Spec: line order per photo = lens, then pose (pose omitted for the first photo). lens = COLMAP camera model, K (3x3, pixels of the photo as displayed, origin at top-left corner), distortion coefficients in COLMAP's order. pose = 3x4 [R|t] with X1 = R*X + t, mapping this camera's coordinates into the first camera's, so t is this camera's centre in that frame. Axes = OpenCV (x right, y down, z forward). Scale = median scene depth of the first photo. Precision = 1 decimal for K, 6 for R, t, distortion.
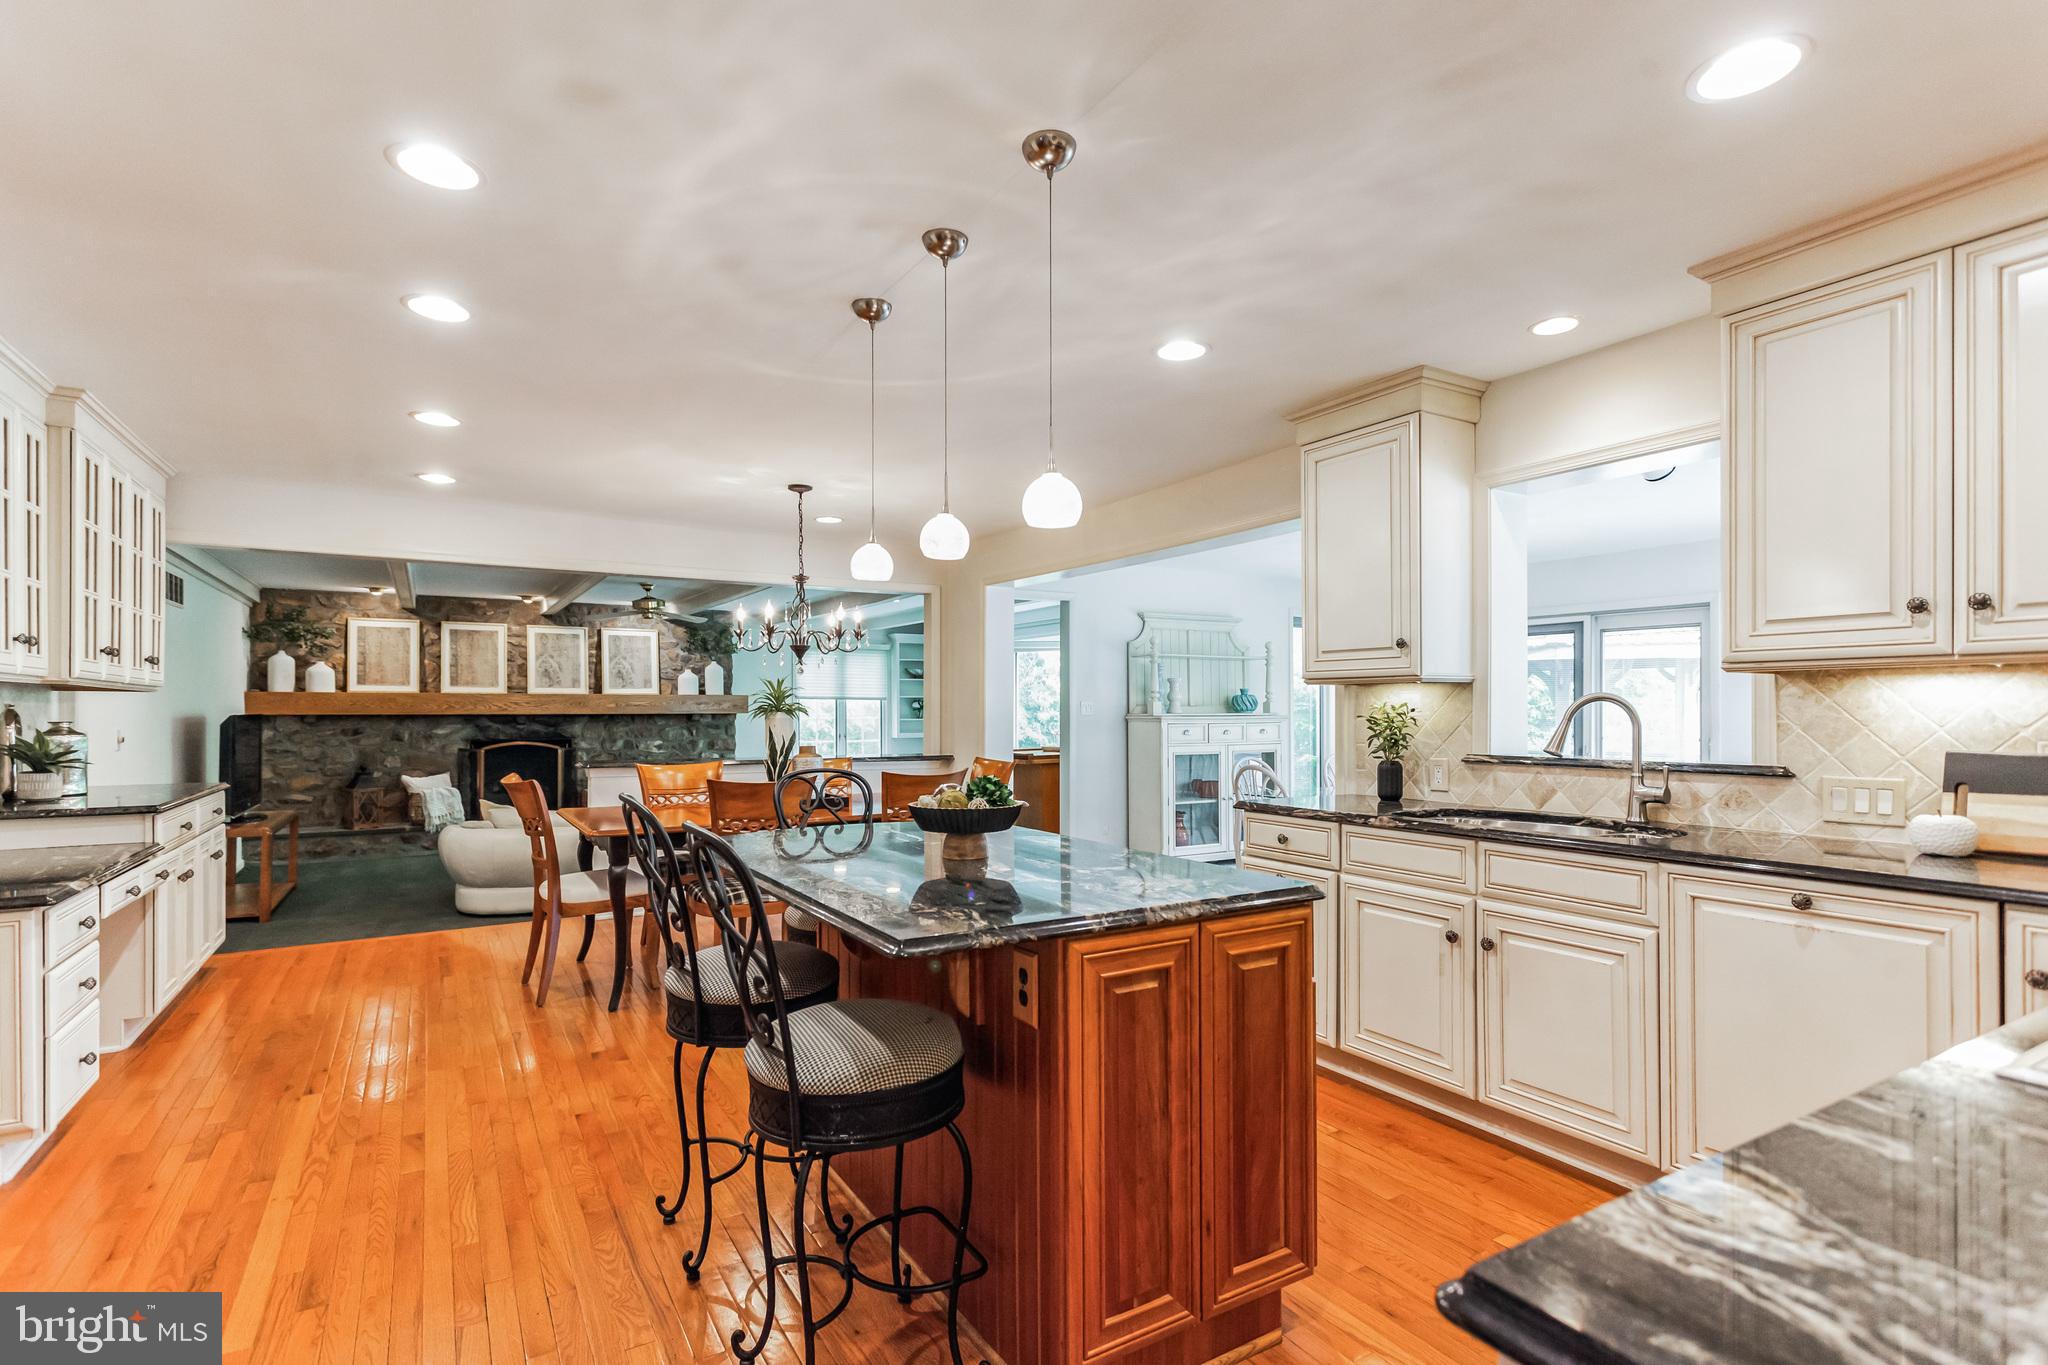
lens RADIAL K [[987.1, 0, 1029.9], [0, 987.1, 700.7], [0, 0, 1]] dist [0.004863, 0.000476]
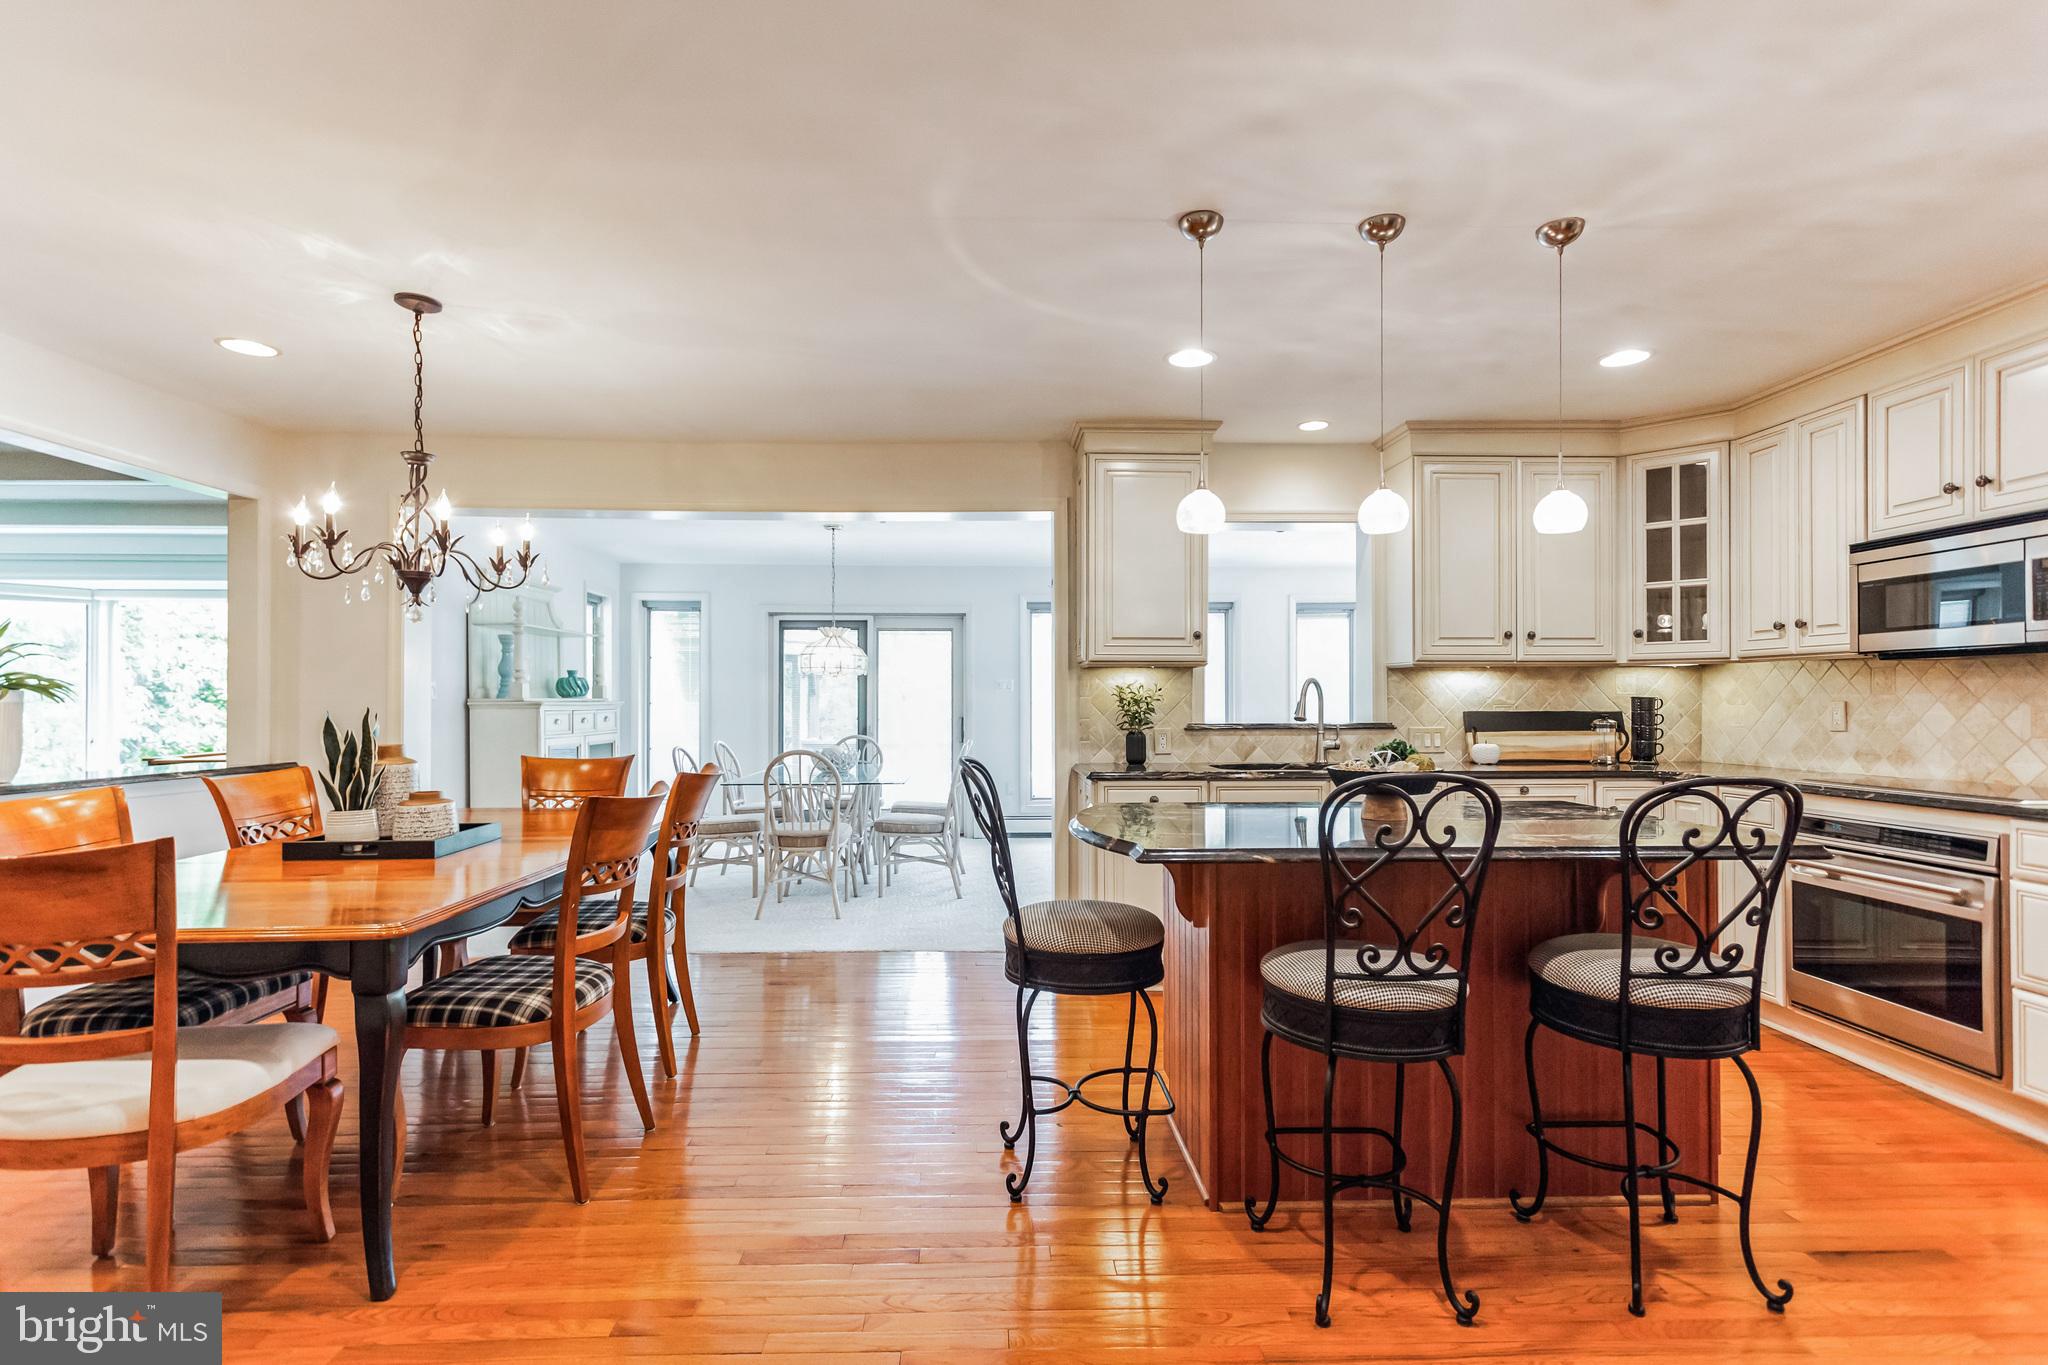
lens RADIAL K [[987.1, 0, 1023.8], [0, 987.1, 693.0], [0, 0, 1]] dist [0.004863, 0.000476]
pose [[0.484272, 0.007894, 0.874882, -0.565119], [-0.007455, 0.999960, -0.004896, 0.015208], [-0.874886, -0.004152, 0.484312, 0.398745]]
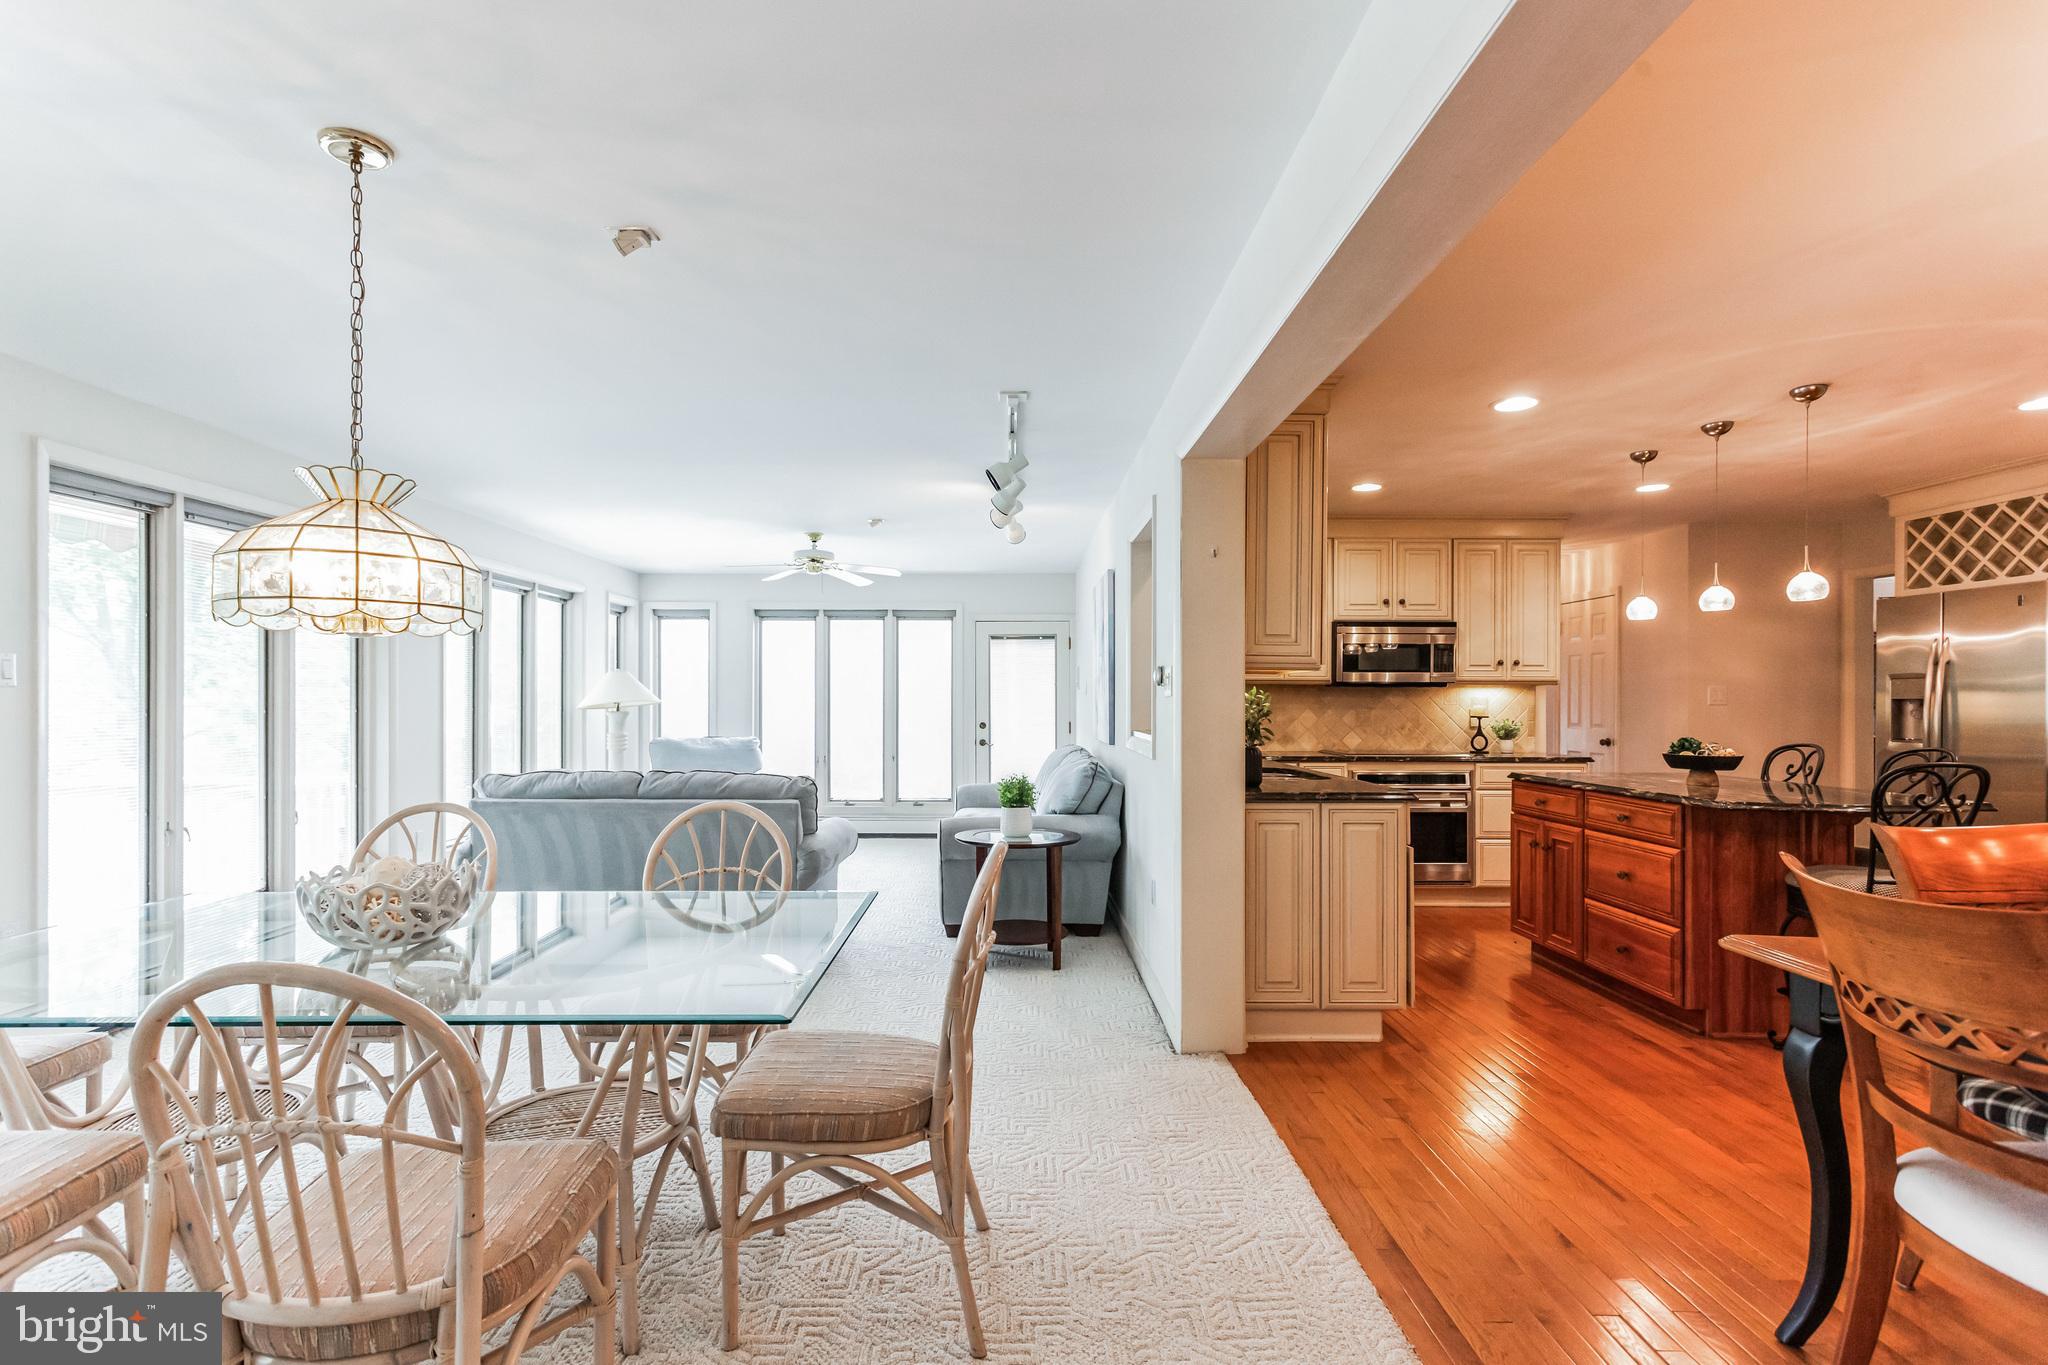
lens RADIAL K [[987.1, 0, 1014.1], [0, 987.1, 704.6], [0, 0, 1]] dist [0.004863, 0.000476]
pose [[-0.865135, -0.000055, 0.501539, 0.057923], [-0.002416, 0.999989, -0.004058, 0.013622], [-0.501534, -0.004722, -0.865125, 1.503904]]
